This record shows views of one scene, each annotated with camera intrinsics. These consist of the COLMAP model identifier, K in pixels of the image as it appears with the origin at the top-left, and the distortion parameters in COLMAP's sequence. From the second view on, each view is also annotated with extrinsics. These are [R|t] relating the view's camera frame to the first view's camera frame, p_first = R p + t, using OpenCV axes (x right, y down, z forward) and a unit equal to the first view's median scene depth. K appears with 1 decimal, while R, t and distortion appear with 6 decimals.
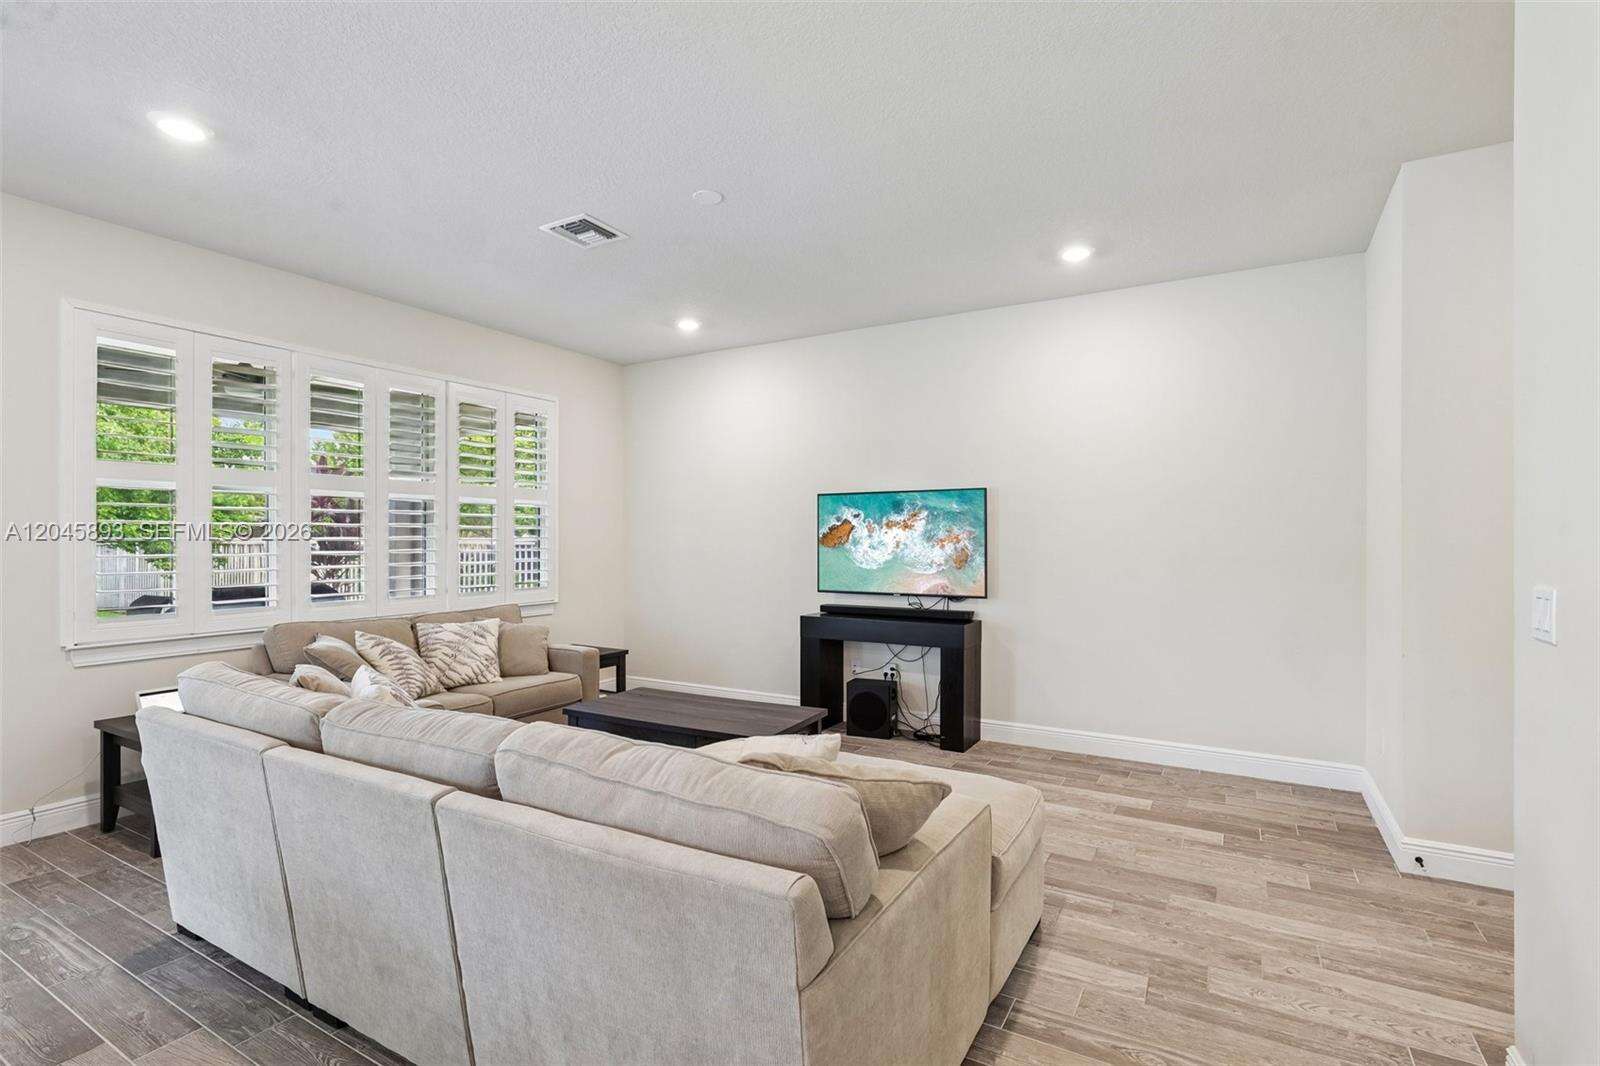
lens RADIAL K [[759.9, 0, 792.2], [0, 759.9, 529.2], [0, 0, 1]] dist [-0.019334, -0.000336]
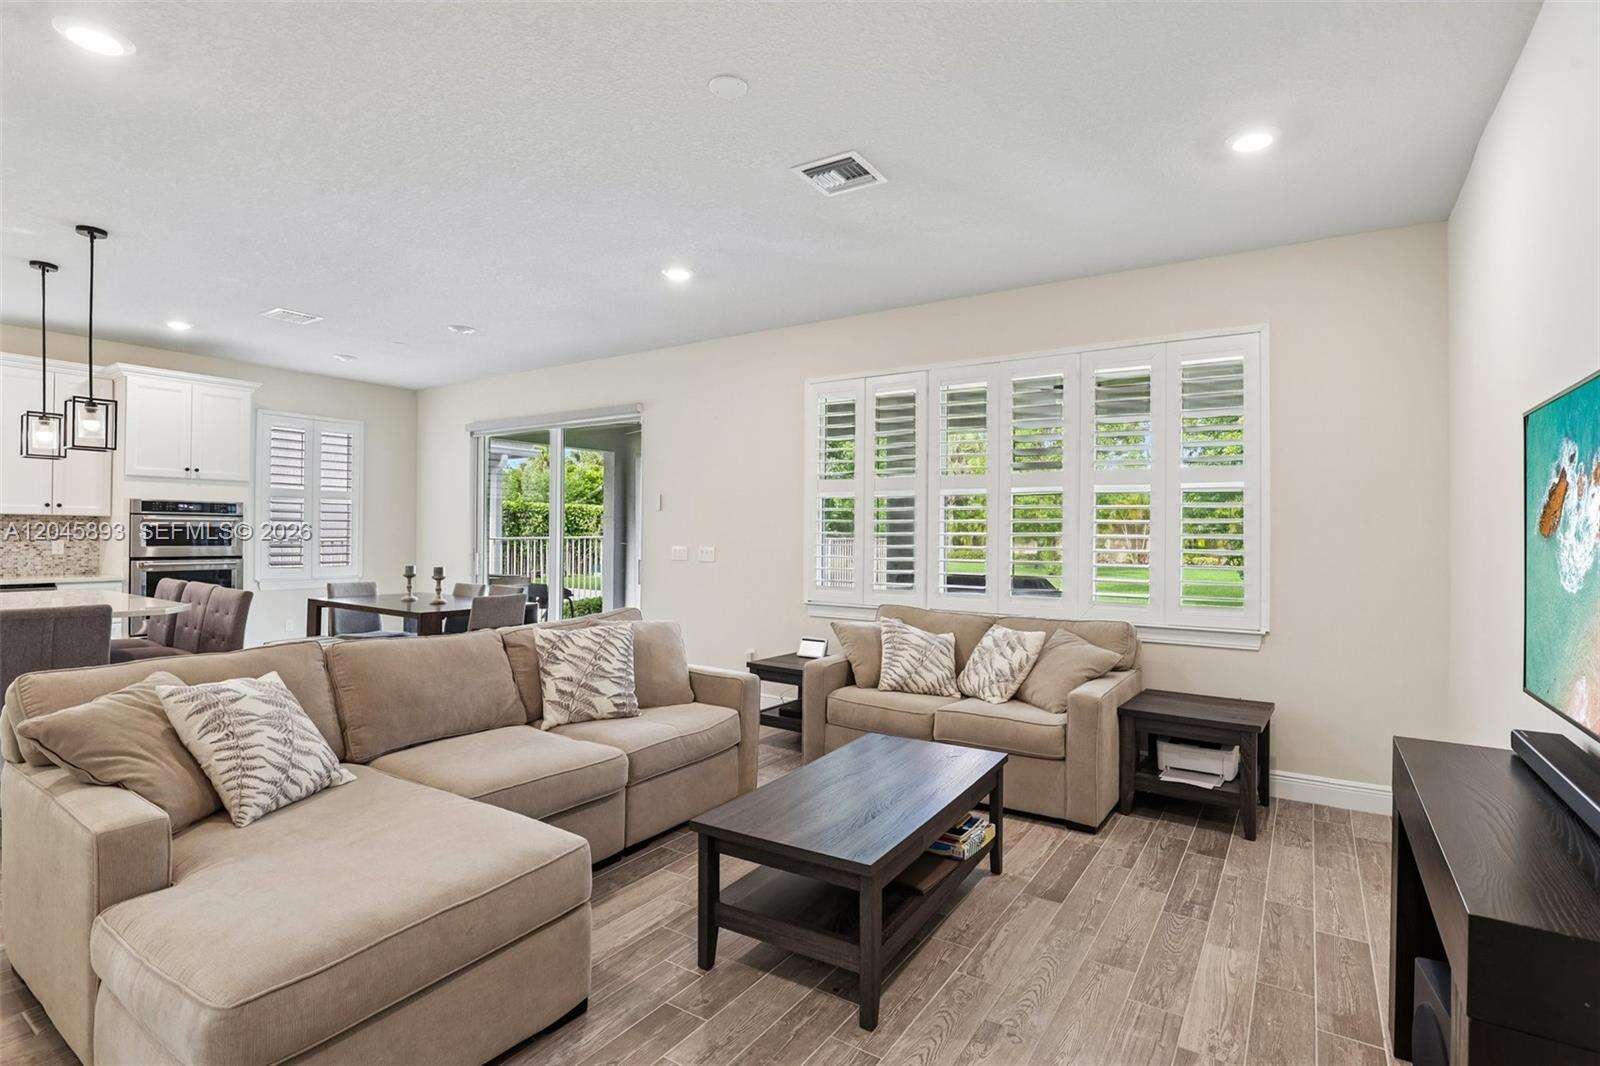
lens RADIAL K [[759.9, 0, 792.2], [0, 759.9, 529.2], [0, 0, 1]] dist [-0.019334, -0.000336]
pose [[-0.058252, -0.007254, -0.998276, 0.462029], [0.002312, 0.999970, -0.007401, 0.012151], [0.998299, -0.002739, -0.058233, 0.803524]]
